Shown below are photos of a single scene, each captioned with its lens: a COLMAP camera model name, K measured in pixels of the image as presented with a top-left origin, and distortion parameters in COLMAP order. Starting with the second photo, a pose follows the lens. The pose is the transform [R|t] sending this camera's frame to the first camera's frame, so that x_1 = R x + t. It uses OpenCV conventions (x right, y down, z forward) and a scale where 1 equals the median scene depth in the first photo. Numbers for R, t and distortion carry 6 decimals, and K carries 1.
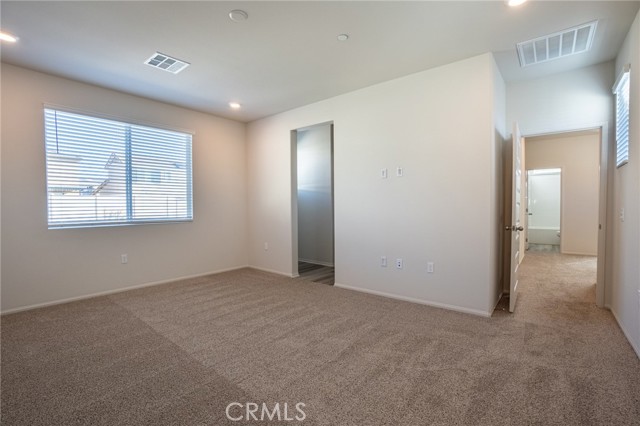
lens RADIAL K [[289.6, 0, 320.0], [0, 289.6, 213.0], [0, 0, 1]] dist [-0.026762, 0.000643]
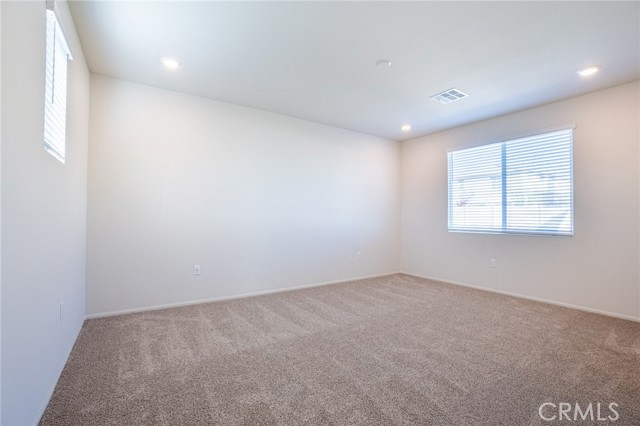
lens RADIAL K [[285.8, 0, 320.0], [0, 285.8, 213.0], [0, 0, 1]] dist [-0.031657, 0.000431]
pose [[-0.294875, -0.003003, -0.955531, 0.611448], [-0.027107, 0.999619, 0.005224, -0.027242], [0.955151, 0.027442, -0.294844, 0.700841]]
